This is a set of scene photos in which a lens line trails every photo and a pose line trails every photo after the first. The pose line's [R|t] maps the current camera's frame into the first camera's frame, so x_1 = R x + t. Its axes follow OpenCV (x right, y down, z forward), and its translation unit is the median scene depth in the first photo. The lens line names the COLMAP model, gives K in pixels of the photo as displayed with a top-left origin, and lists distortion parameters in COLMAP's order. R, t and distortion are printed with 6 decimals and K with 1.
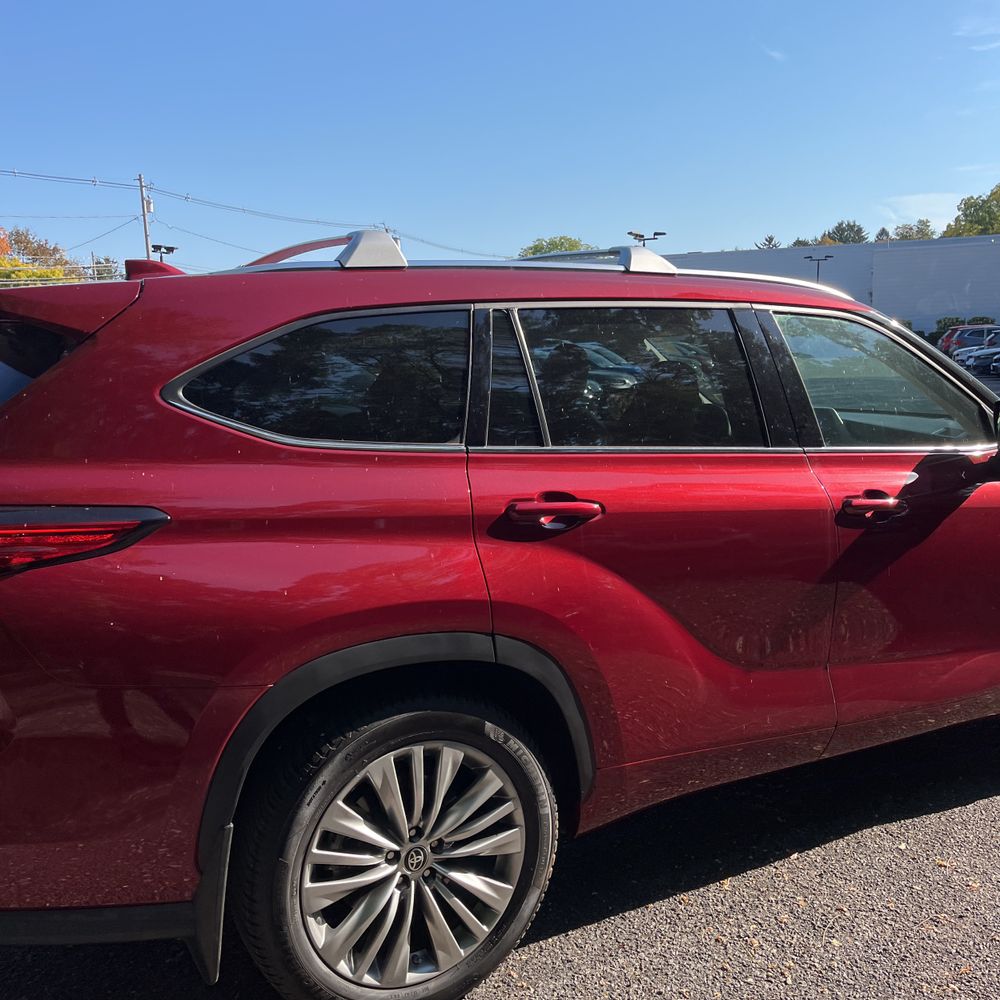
lens RADIAL K [[1011.3, 0, 487.1], [0, 1011.3, 484.0], [0, 0, 1]] dist [0.019645, 0.022128]
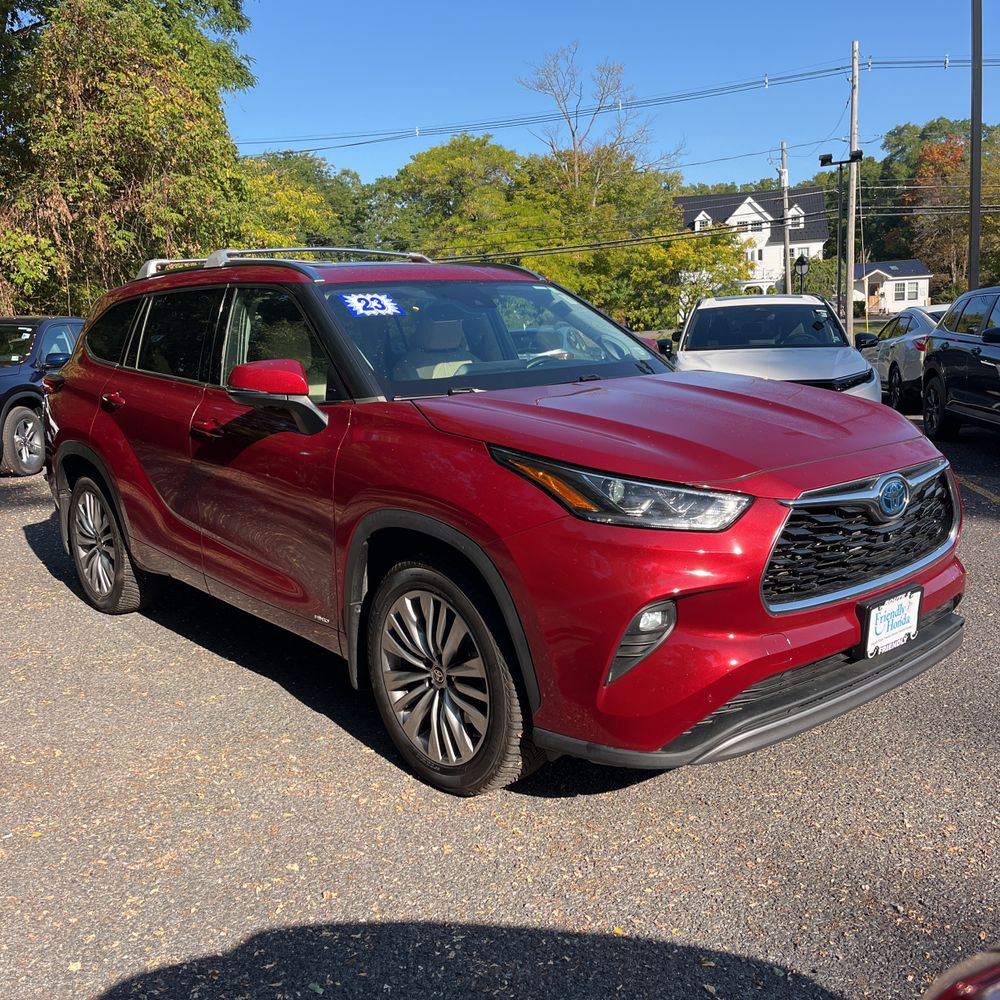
lens RADIAL K [[1003.6, 0, 502.3], [0, 1003.6, 501.0], [0, 0, 1]] dist [0.054221, -0.047155]
pose [[0.199046, 0.179046, -0.963495, 2.209328], [-0.087300, 0.982499, 0.164543, -0.176604], [0.976094, 0.051361, 0.211193, 1.338166]]
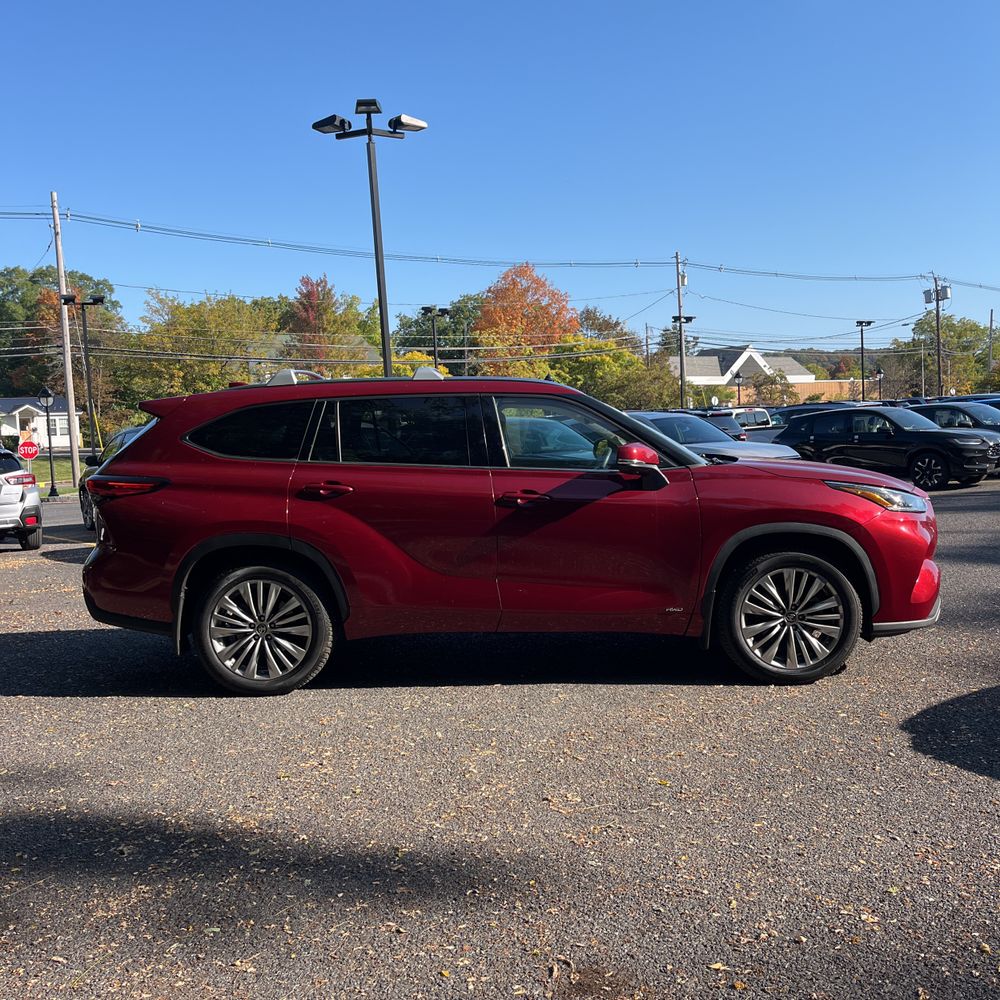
lens RADIAL K [[1011.3, 0, 487.1], [0, 1011.3, 484.0], [0, 0, 1]] dist [0.019645, 0.022128]
pose [[0.851309, 0.018133, -0.524351, 1.586971], [-0.047406, 0.997973, -0.042454, 0.096685], [0.522518, 0.060999, 0.850444, -0.770215]]
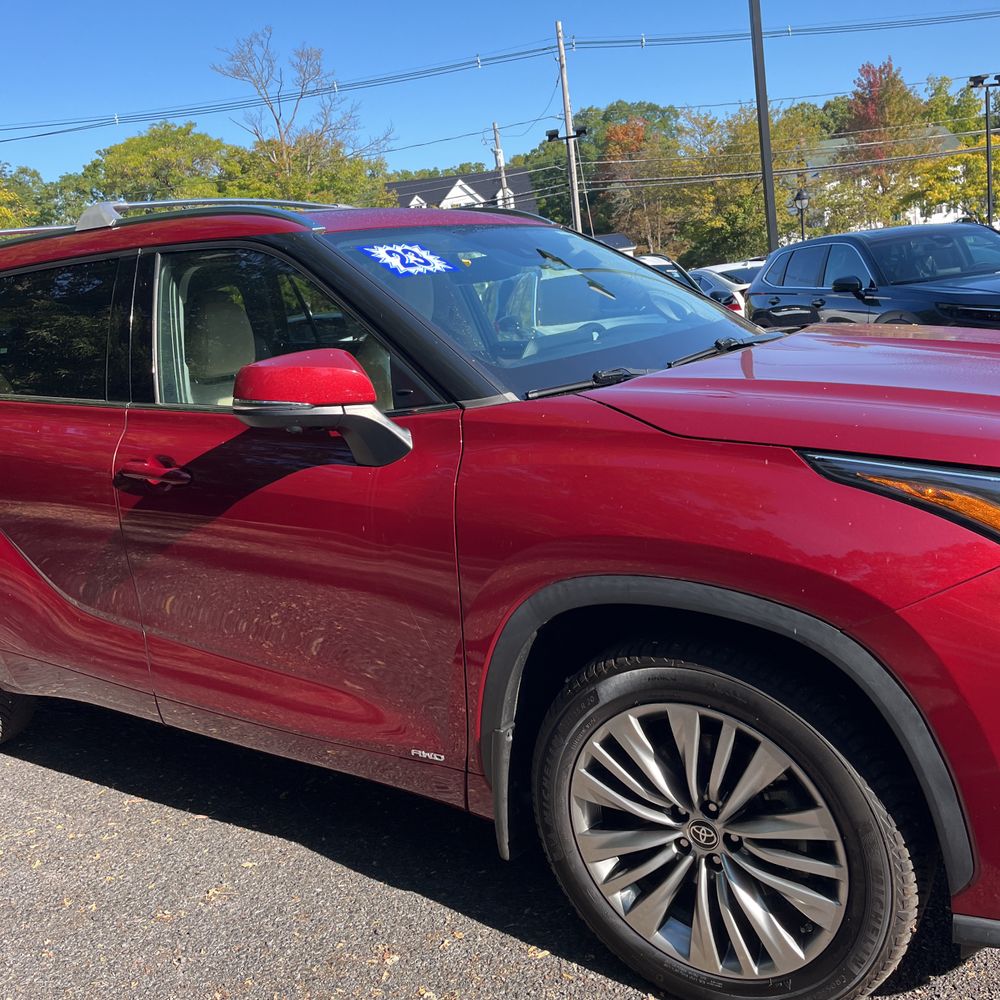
lens RADIAL K [[1011.3, 0, 487.1], [0, 1011.3, 484.0], [0, 0, 1]] dist [0.019645, 0.022128]
pose [[0.444326, 0.134966, -0.885640, 1.579210], [-0.010173, 0.989283, 0.145656, -0.124066], [0.895807, -0.055709, 0.440938, 1.049858]]
